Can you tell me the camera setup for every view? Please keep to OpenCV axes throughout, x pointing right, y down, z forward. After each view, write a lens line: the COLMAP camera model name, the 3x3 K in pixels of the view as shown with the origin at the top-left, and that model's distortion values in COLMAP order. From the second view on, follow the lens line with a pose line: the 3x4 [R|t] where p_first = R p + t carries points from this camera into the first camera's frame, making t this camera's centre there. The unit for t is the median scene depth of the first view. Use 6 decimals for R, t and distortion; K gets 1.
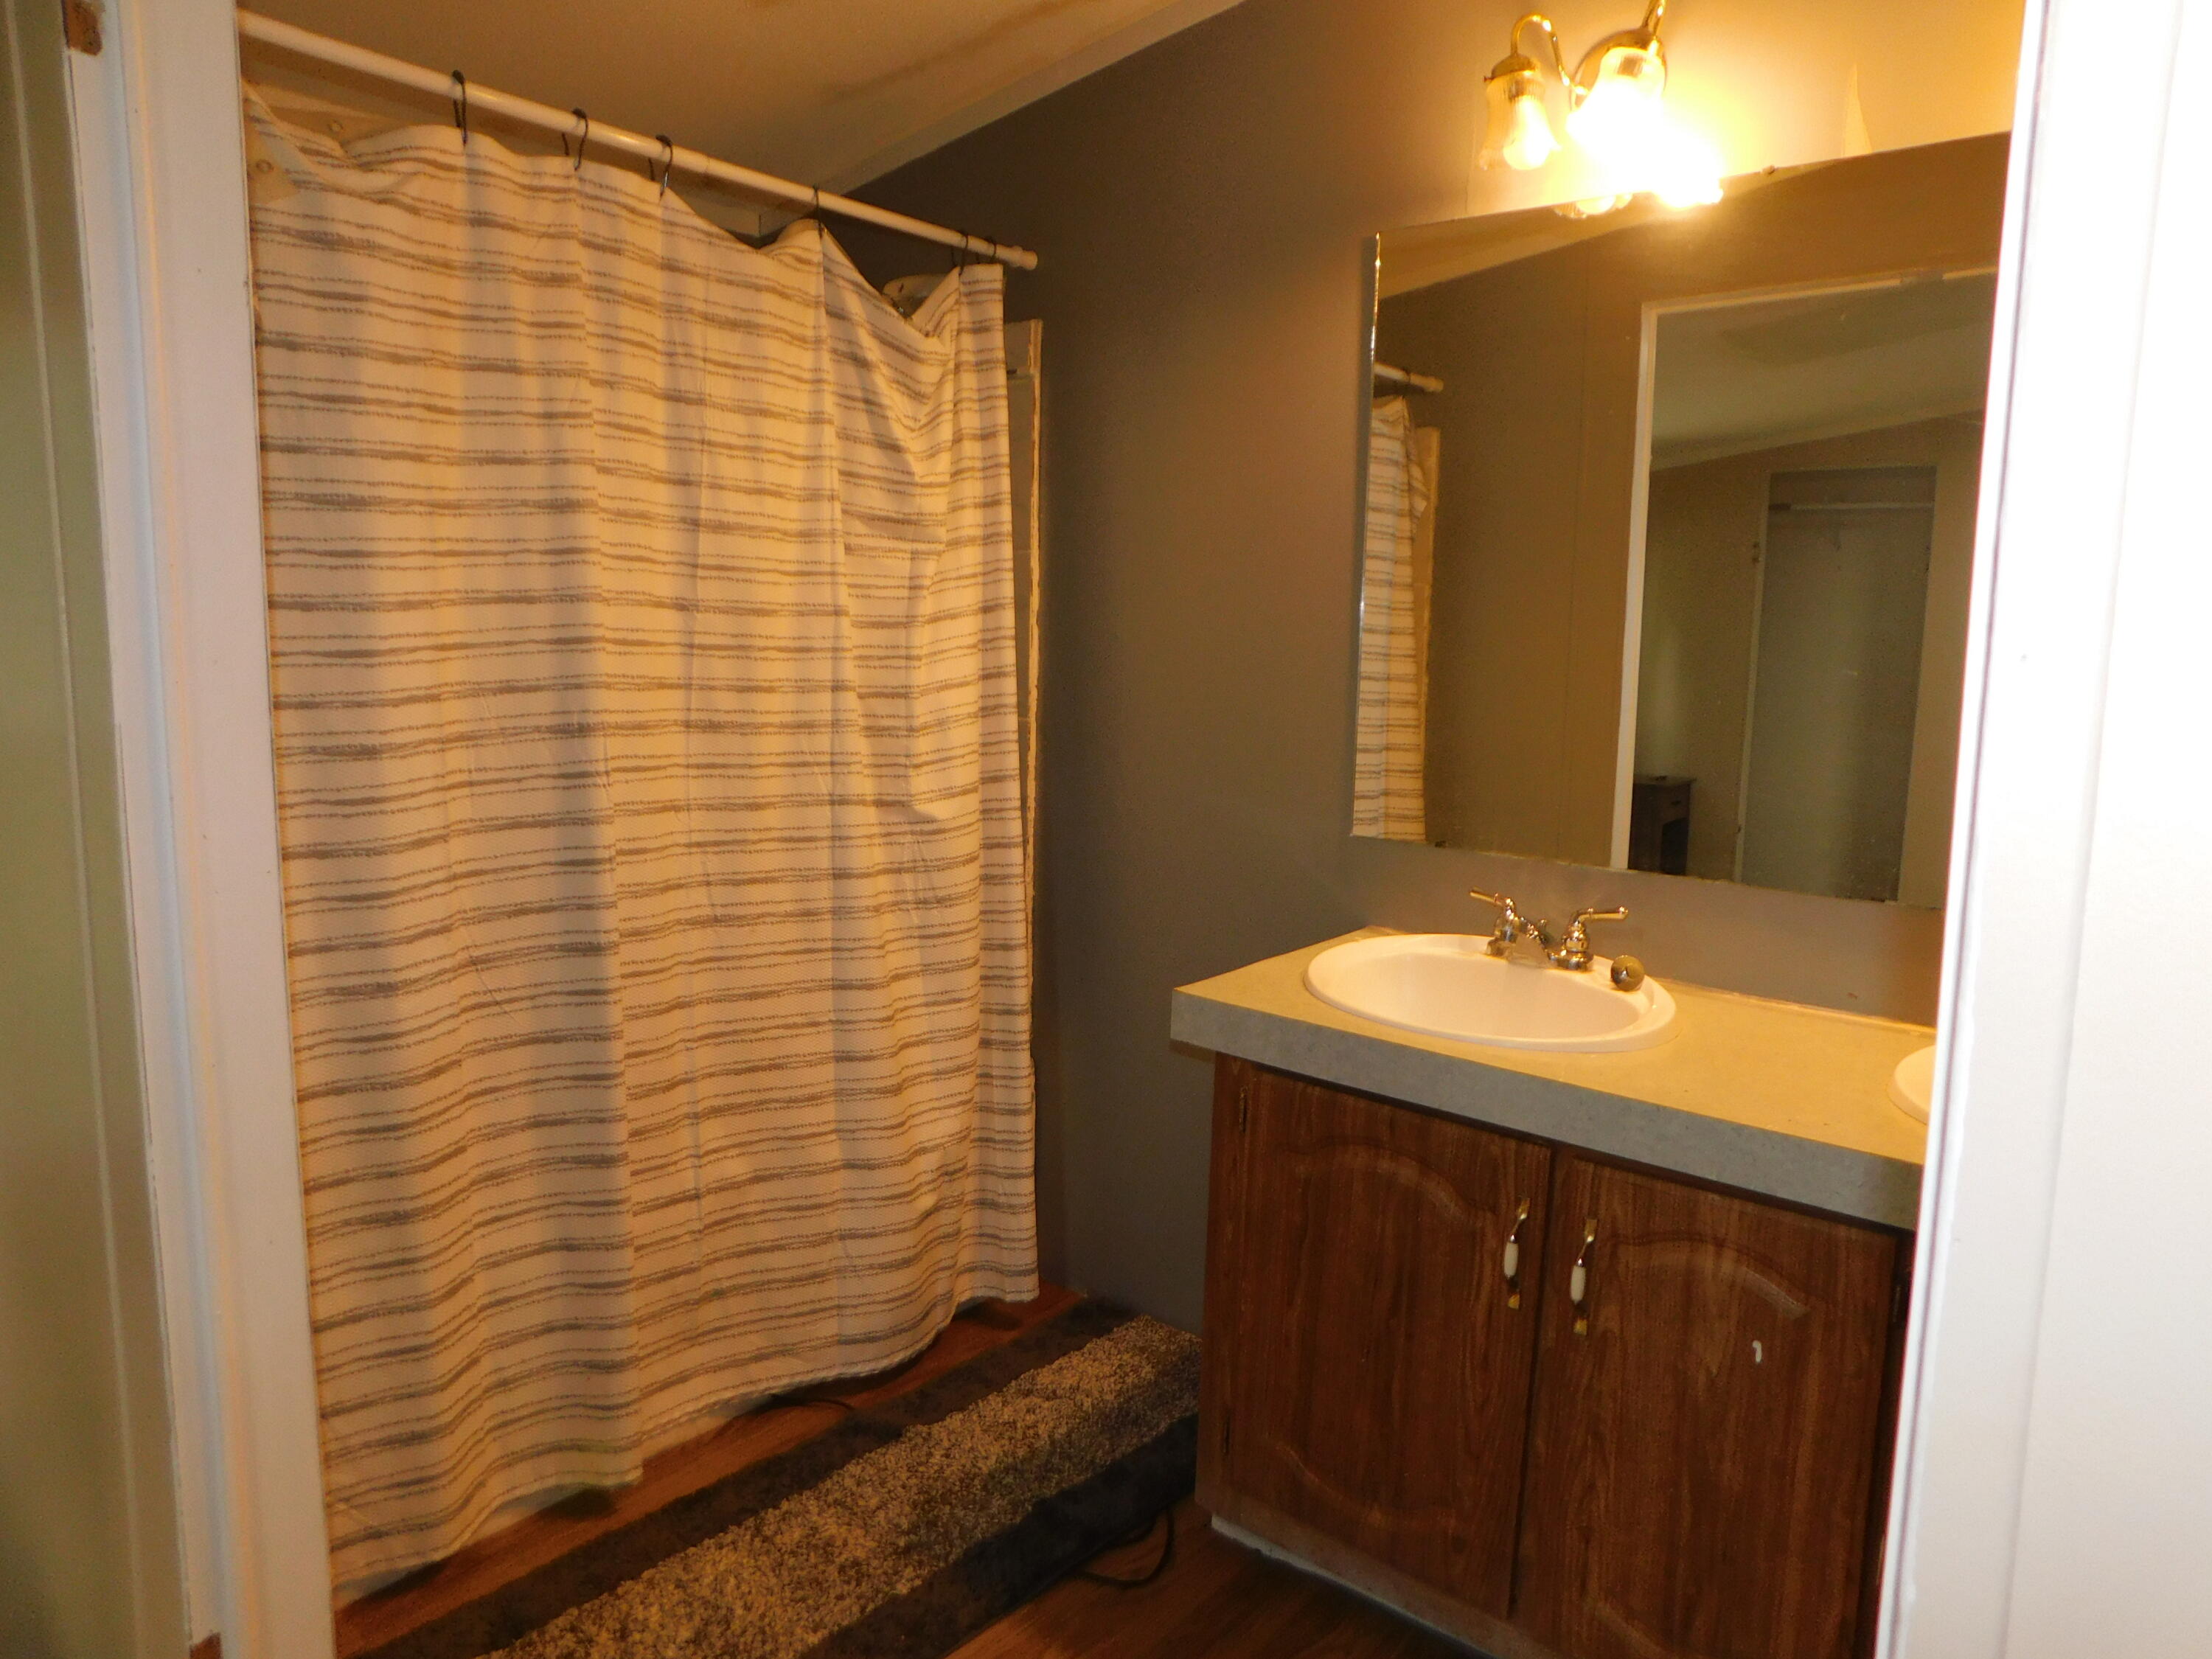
lens RADIAL K [[1444.8, 0, 1114.1], [0, 1444.8, 831.5], [0, 0, 1]] dist [-0.042234, 0.000606]
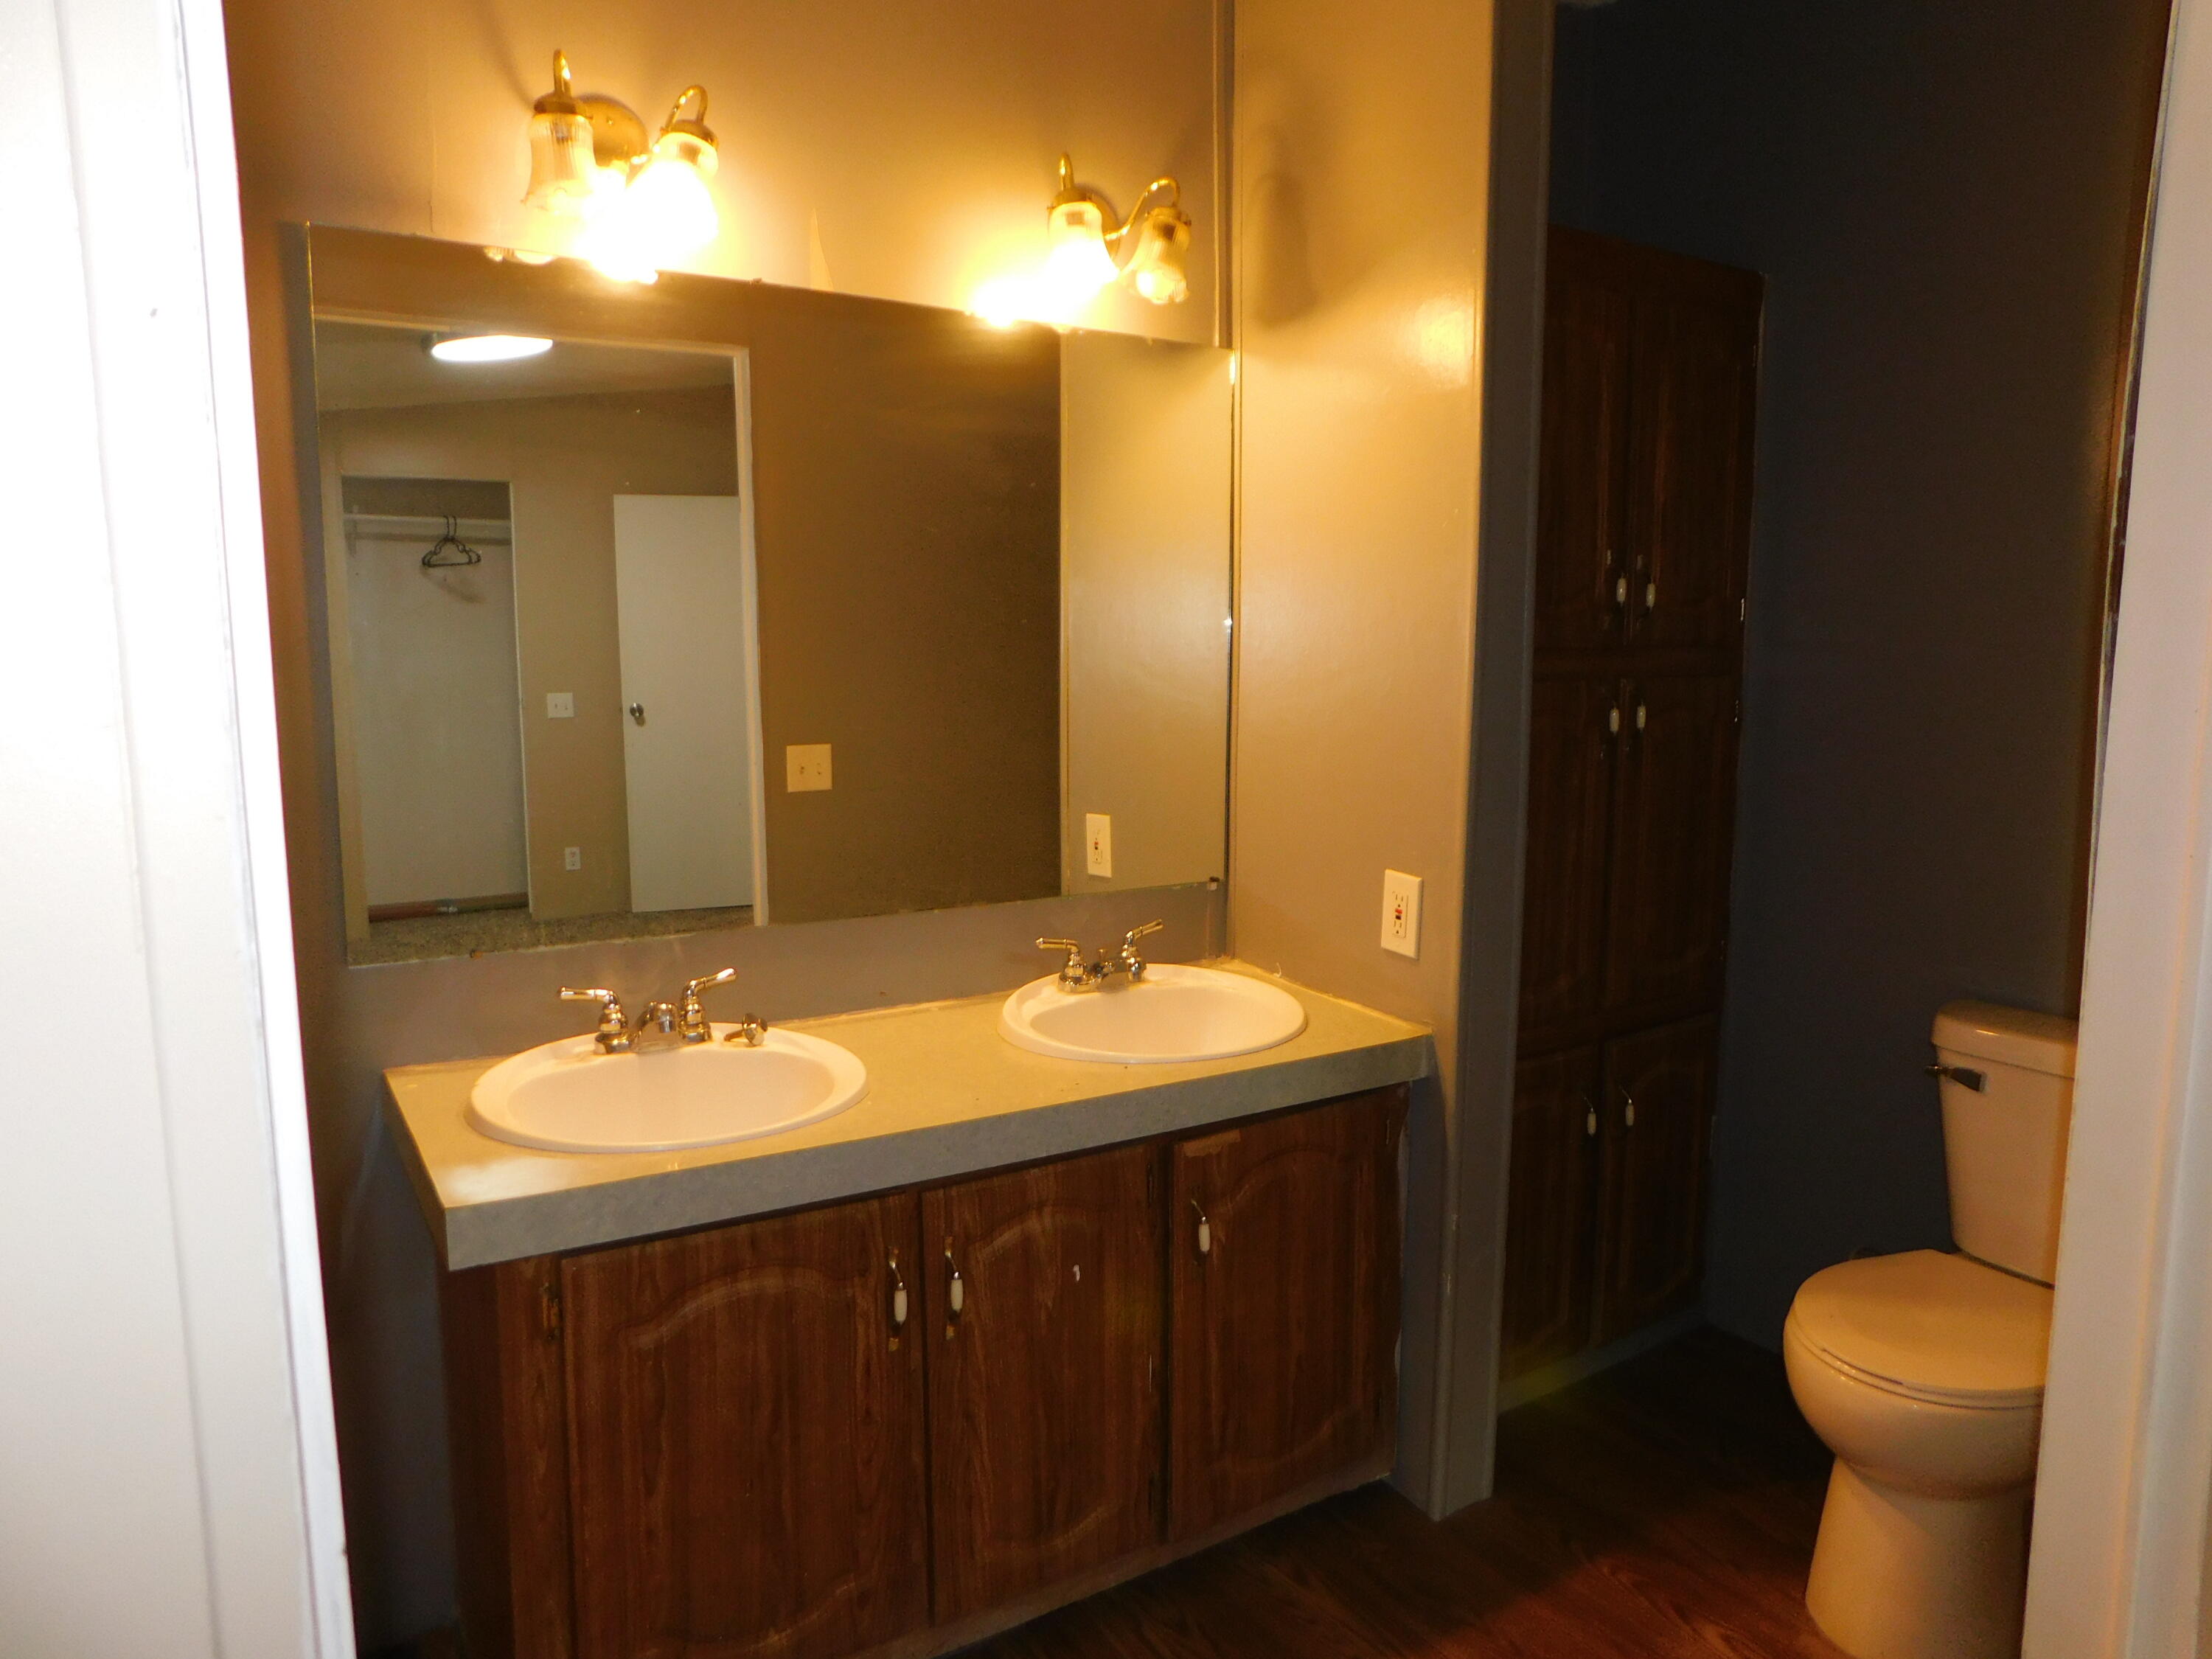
lens RADIAL K [[1444.8, 0, 1114.1], [0, 1444.8, 831.5], [0, 0, 1]] dist [-0.042234, 0.000606]
pose [[0.297788, -0.142166, 0.943987, -0.604914], [0.129085, 0.985764, 0.107737, -0.138525], [-0.945864, 0.089772, 0.311900, 0.455990]]
